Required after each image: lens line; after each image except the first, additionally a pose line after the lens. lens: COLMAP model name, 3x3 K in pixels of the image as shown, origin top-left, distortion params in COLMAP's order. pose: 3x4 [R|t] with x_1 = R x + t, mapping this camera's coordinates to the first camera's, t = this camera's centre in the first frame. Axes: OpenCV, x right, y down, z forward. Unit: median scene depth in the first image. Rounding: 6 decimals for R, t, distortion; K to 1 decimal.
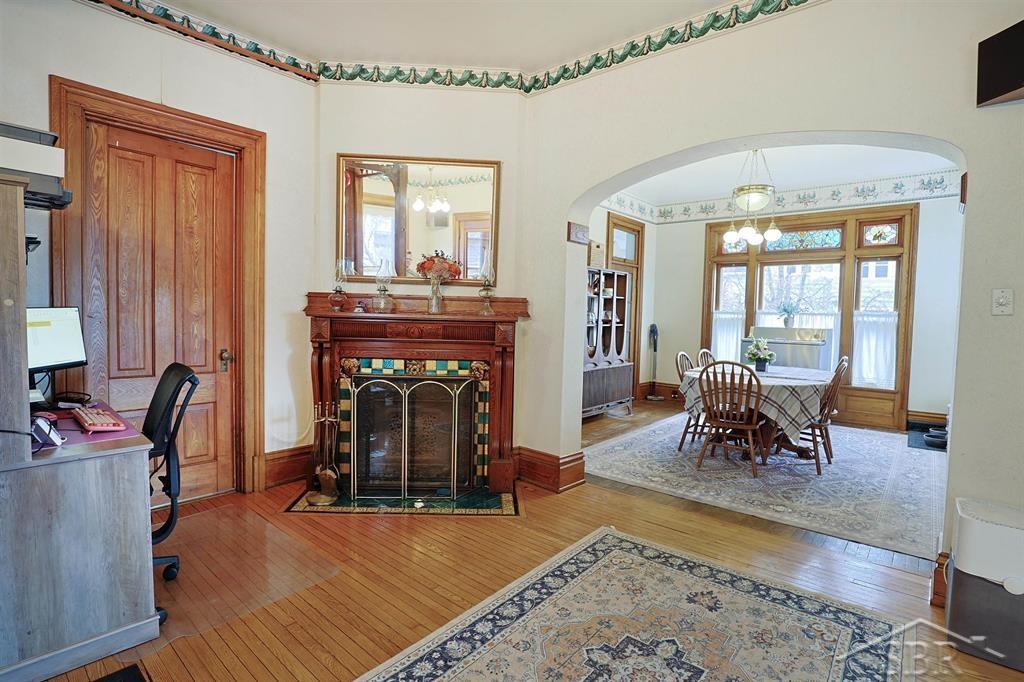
lens RADIAL K [[498.0, 0, 506.6], [0, 498.0, 340.8], [0, 0, 1]] dist [-0.034522, 0.000999]
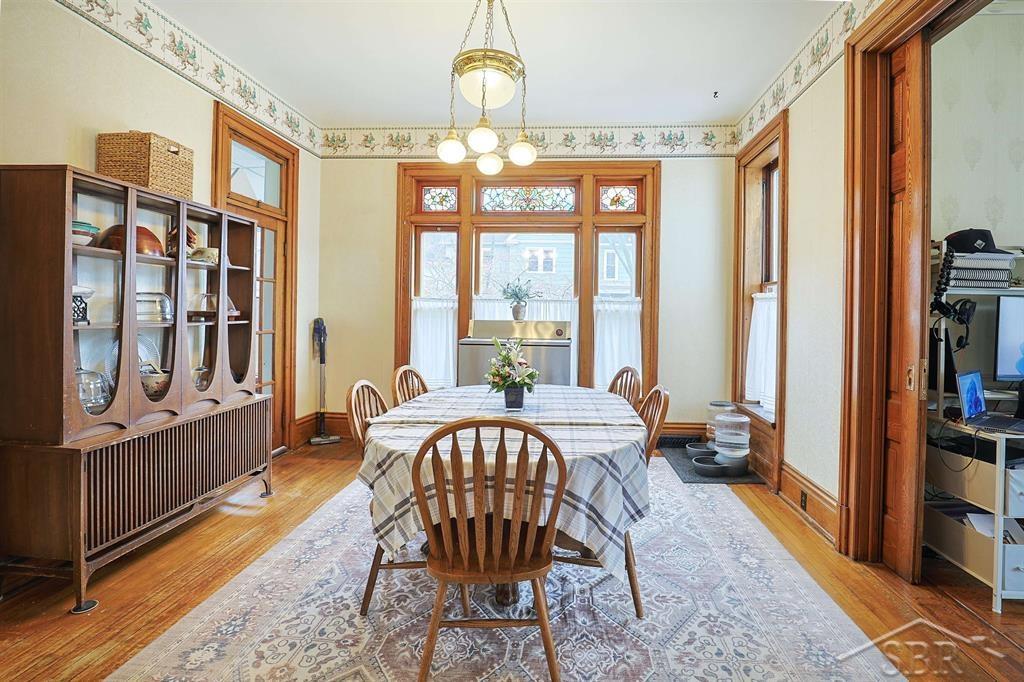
lens RADIAL K [[512.3, 0, 537.3], [0, 512.3, 317.4], [0, 0, 1]] dist [-0.030971, 0.001457]
pose [[0.791757, -0.016225, 0.610620, 0.157398], [0.034858, 0.999218, -0.018648, -0.017072], [-0.609840, 0.036050, 0.791704, 0.423436]]
